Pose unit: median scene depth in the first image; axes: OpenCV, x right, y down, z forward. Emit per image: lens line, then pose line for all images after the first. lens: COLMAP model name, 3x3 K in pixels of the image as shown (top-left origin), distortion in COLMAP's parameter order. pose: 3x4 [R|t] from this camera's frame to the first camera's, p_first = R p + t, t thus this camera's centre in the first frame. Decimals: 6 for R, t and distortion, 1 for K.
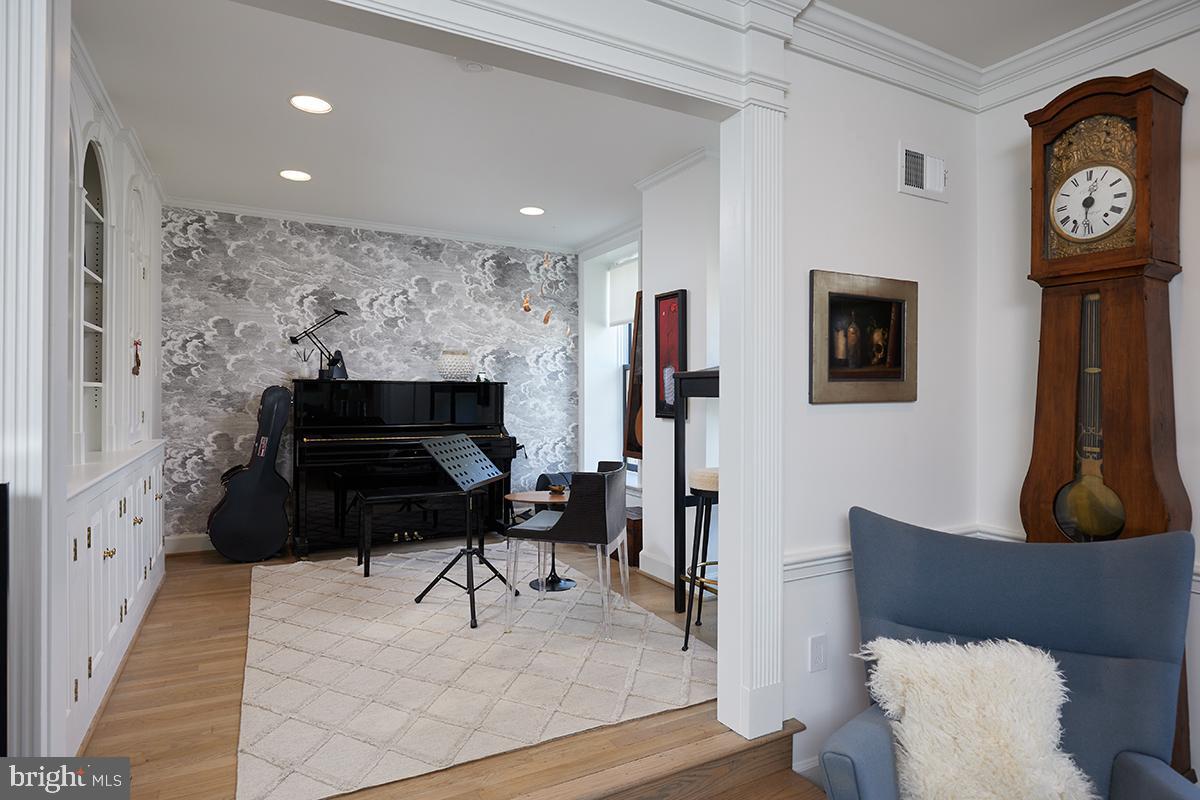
lens RADIAL K [[658.6, 0, 602.2], [0, 658.6, 392.8], [0, 0, 1]] dist [-0.015547, 0.001752]
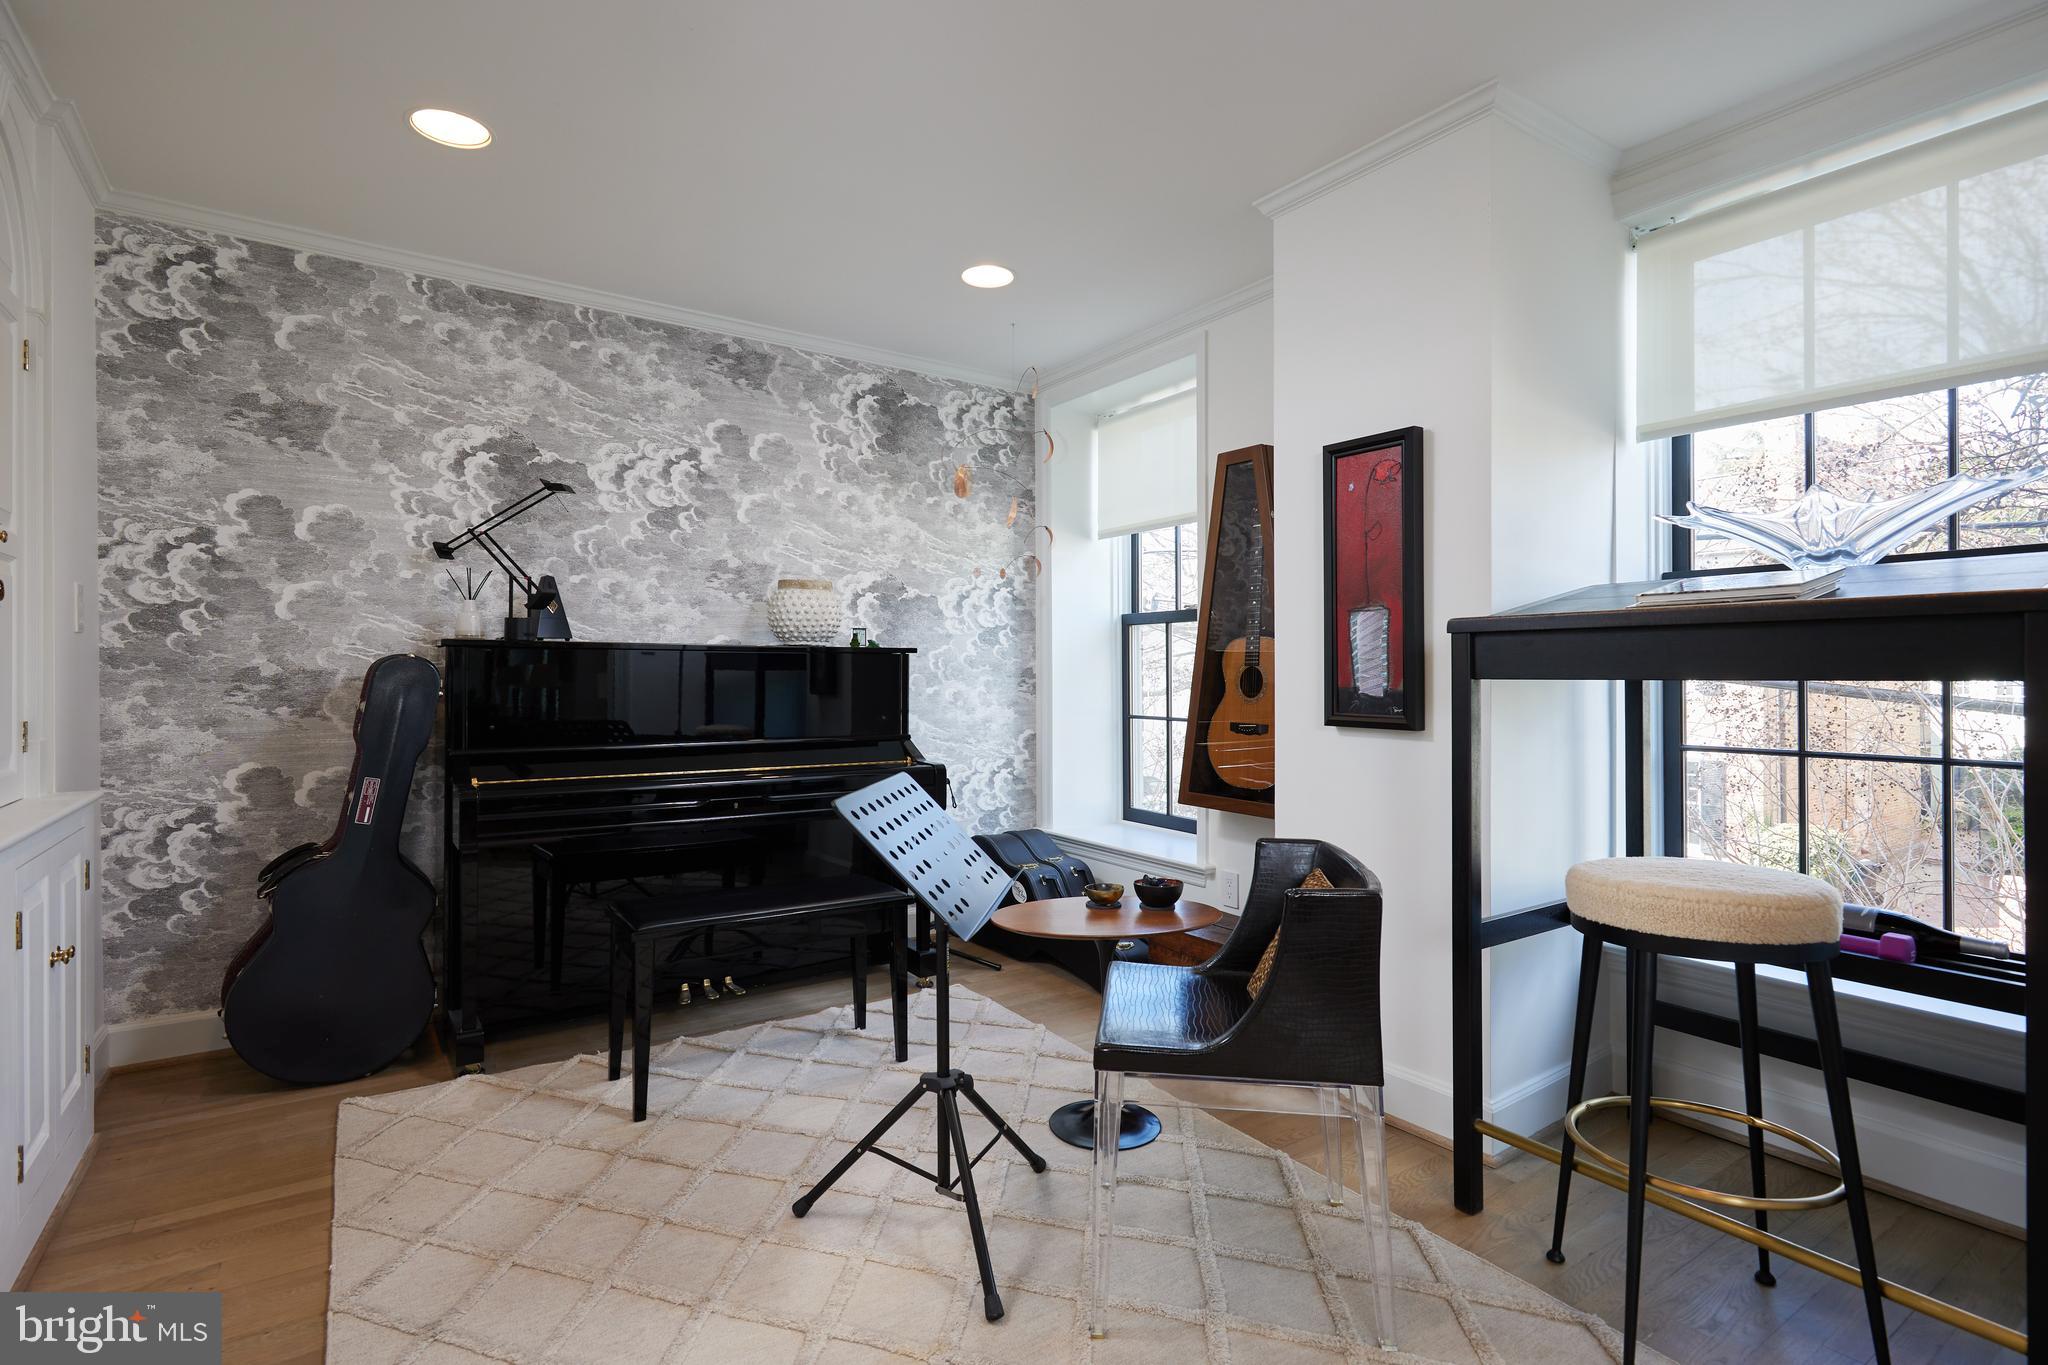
lens RADIAL K [[1008.2, 0, 1027.6], [0, 1008.2, 671.5], [0, 0, 1]] dist [0.003492, 0.000808]
pose [[0.994390, -0.002622, 0.105748, -0.154801], [0.002512, 0.999996, 0.001177, 0.000429], [-0.105750, -0.000905, 0.994392, 0.292892]]
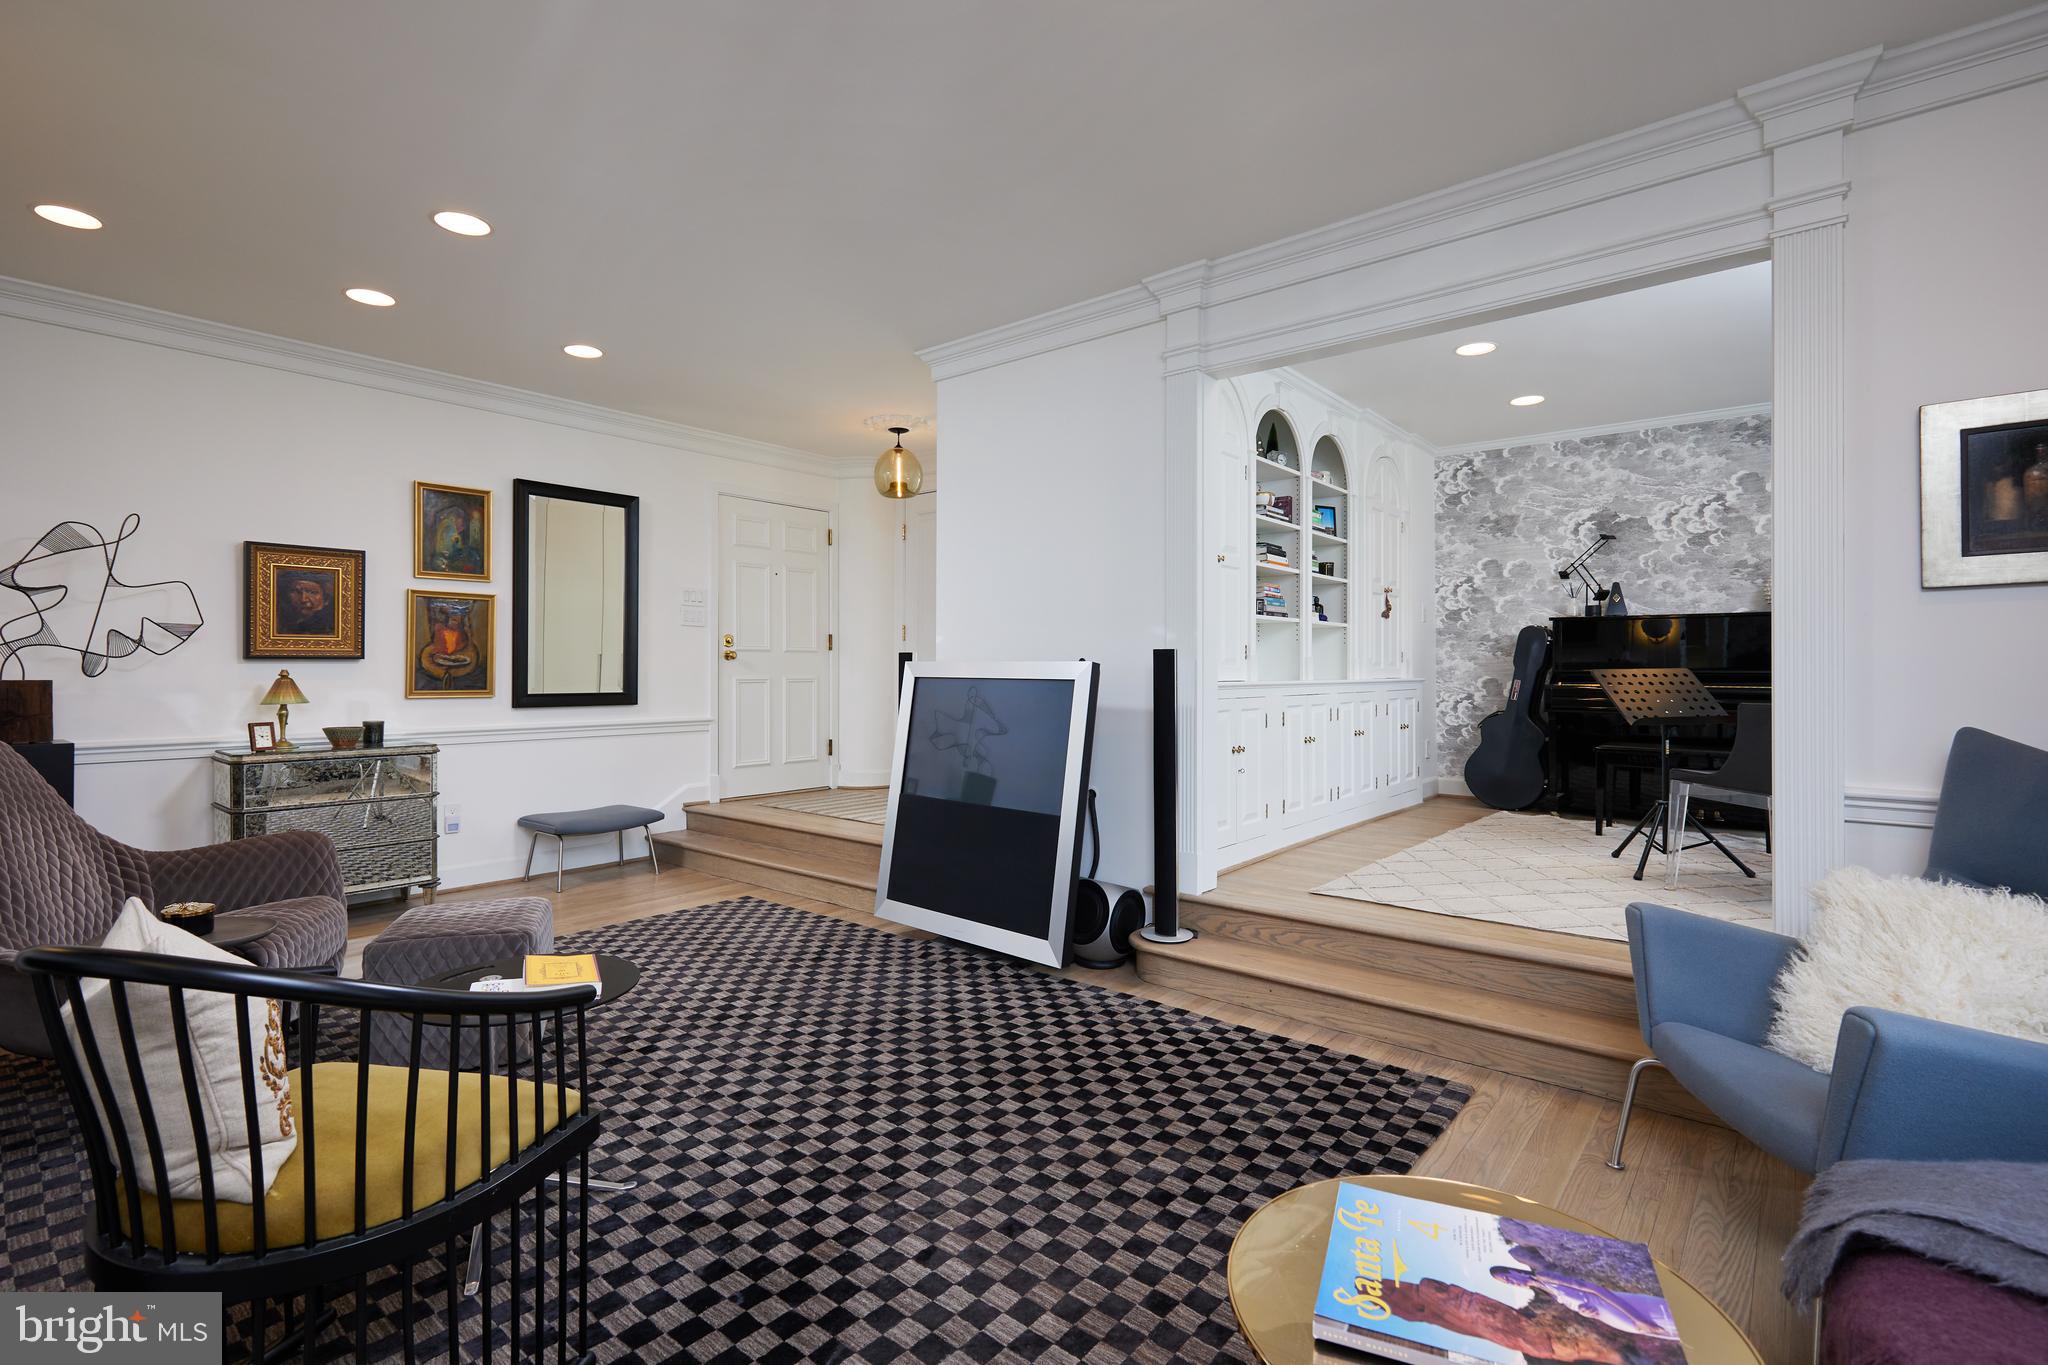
lens RADIAL K [[941.0, 0, 1030.3], [0, 941.0, 667.3], [0, 0, 1]] dist [0.001858, 0.000213]
pose [[0.377217, -0.006483, -0.926102, 0.437239], [0.001863, 0.999979, -0.006241, 0.051400], [0.926123, 0.000629, 0.377221, -0.149815]]
